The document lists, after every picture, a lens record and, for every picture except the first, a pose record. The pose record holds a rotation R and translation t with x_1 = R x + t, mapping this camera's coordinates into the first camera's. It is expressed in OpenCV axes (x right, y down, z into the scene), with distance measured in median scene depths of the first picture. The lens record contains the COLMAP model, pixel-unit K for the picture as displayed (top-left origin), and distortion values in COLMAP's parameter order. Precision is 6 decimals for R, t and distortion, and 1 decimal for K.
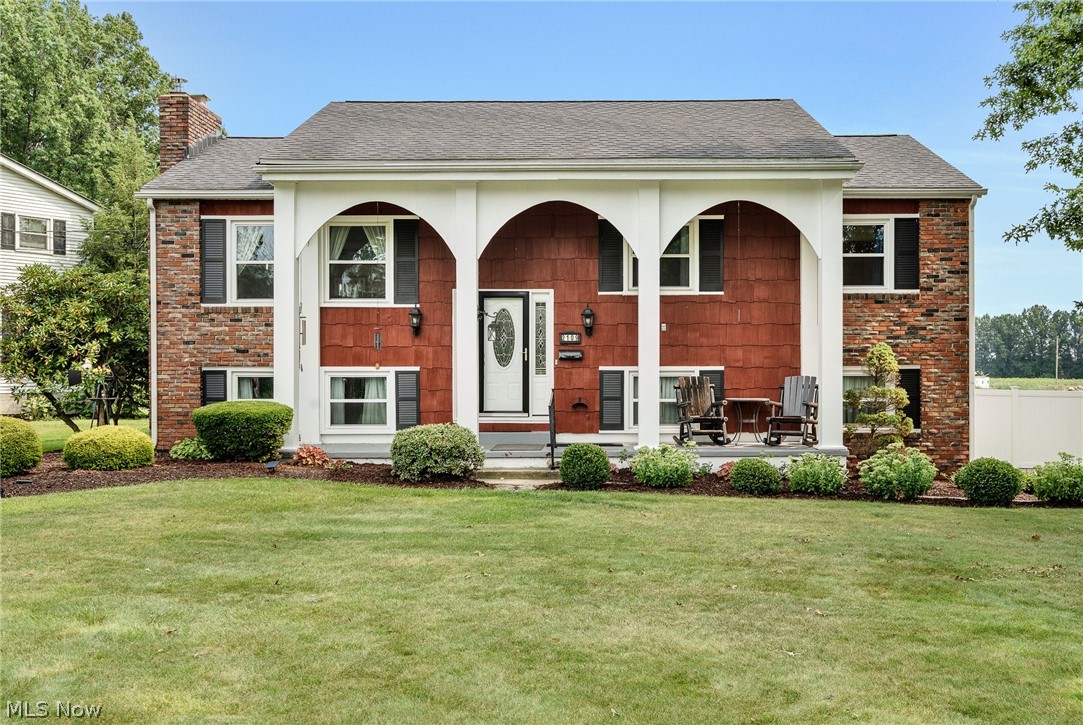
lens RADIAL K [[1168.2, 0, 541.5], [0, 1168.2, 362.5], [0, 0, 1]] dist [0.003561, -0.010685]
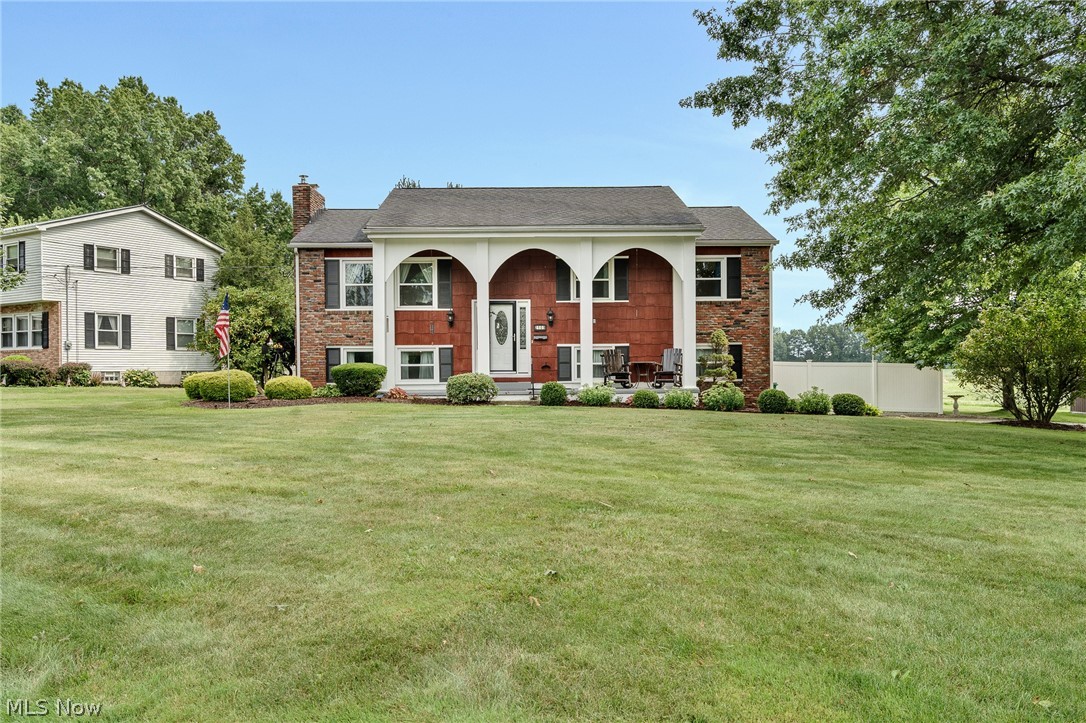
lens RADIAL K [[799.2, 0, 543.0], [0, 799.2, 361.5], [0, 0, 1]] dist [-0.001544, 0.000325]
pose [[0.998938, -0.009102, 0.045166, -0.025682], [0.008676, 0.999916, 0.009610, 0.017906], [-0.045250, -0.009208, 0.998933, -0.181723]]
